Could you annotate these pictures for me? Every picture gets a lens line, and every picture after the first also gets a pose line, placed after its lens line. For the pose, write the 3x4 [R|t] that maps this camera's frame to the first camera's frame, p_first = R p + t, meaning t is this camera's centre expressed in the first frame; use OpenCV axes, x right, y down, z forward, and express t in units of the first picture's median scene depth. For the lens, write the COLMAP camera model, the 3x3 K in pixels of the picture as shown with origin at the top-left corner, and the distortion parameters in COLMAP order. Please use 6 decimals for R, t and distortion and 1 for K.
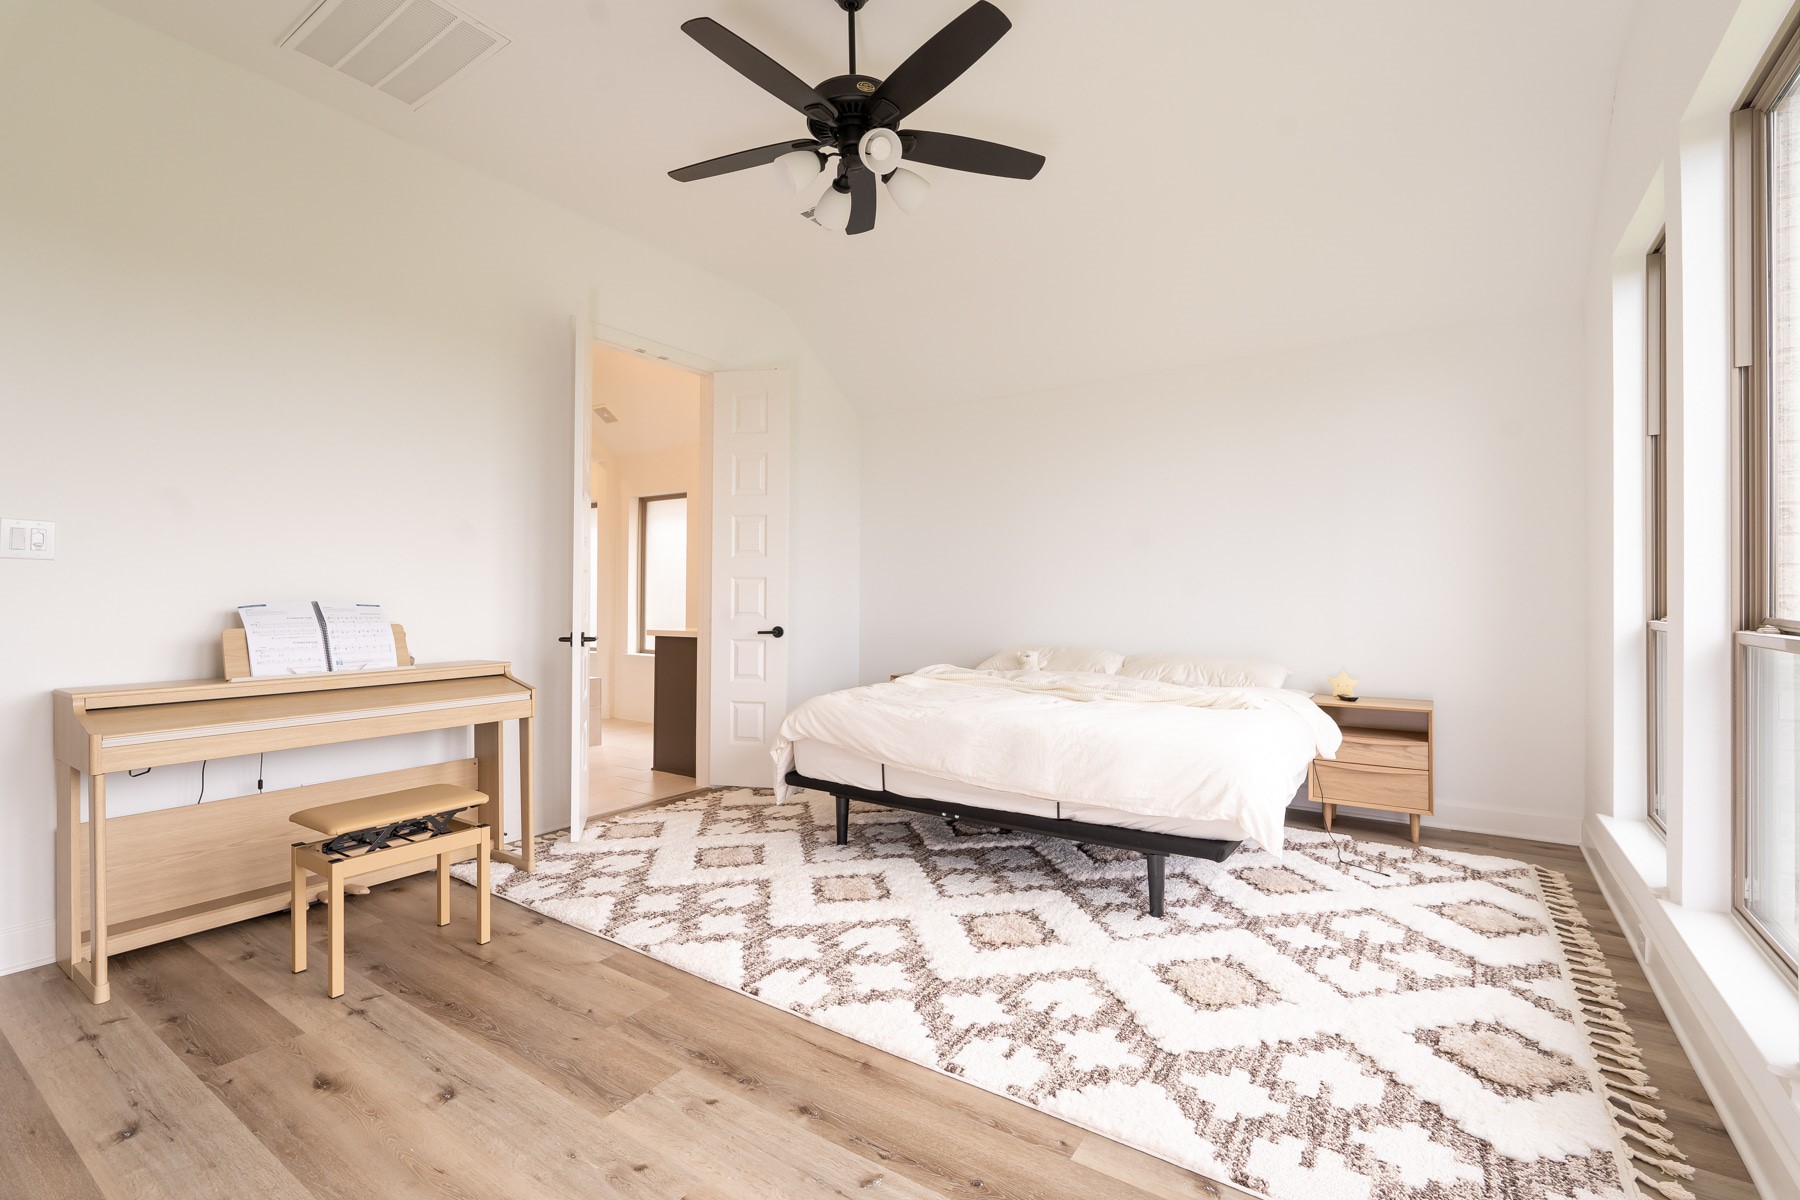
lens RADIAL K [[837.3, 0, 886.6], [0, 837.3, 599.5], [0, 0, 1]] dist [-0.001399, -0.000504]
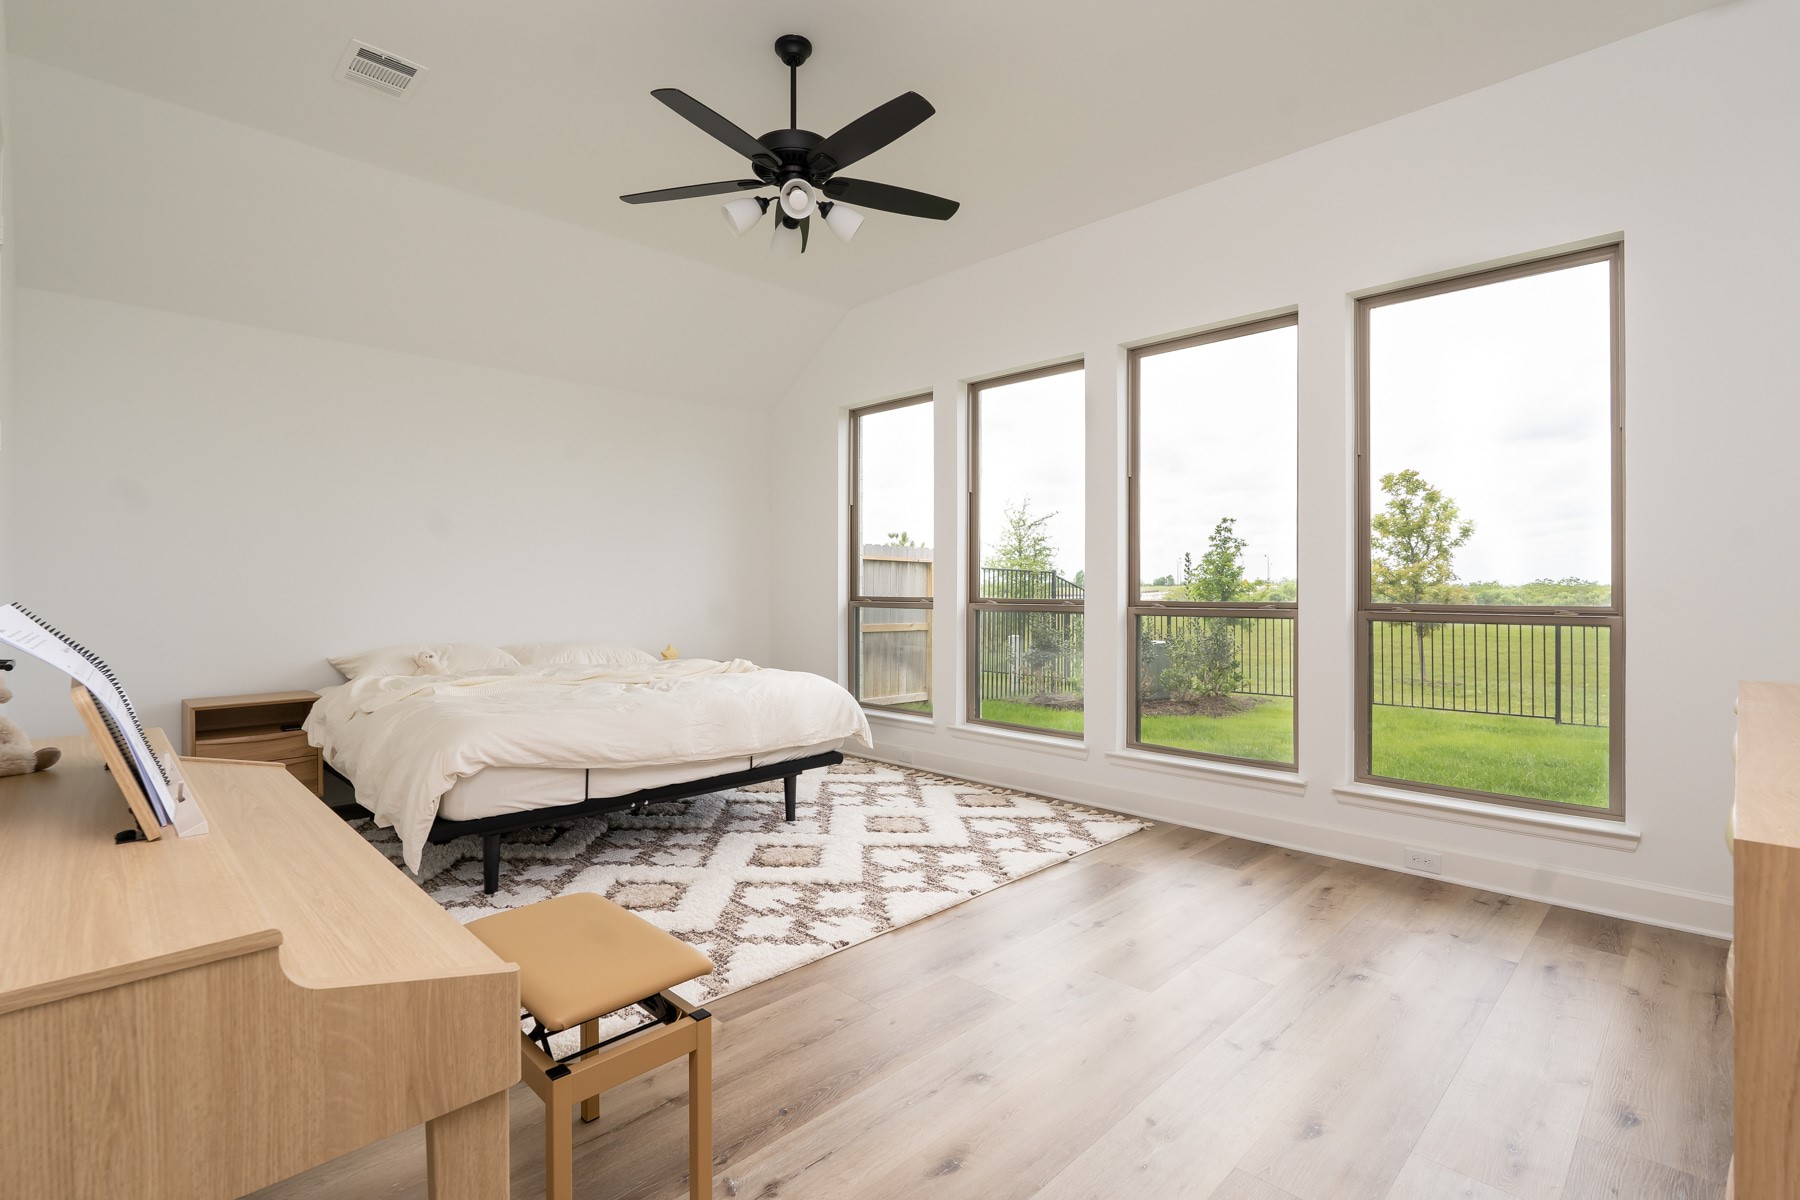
lens RADIAL K [[837.3, 0, 886.6], [0, 837.3, 599.5], [0, 0, 1]] dist [-0.001399, -0.000504]
pose [[0.160885, -0.010068, 0.986922, -1.111443], [0.002192, 0.999949, 0.009843, -0.000983], [-0.986971, 0.000580, 0.160899, 0.680963]]
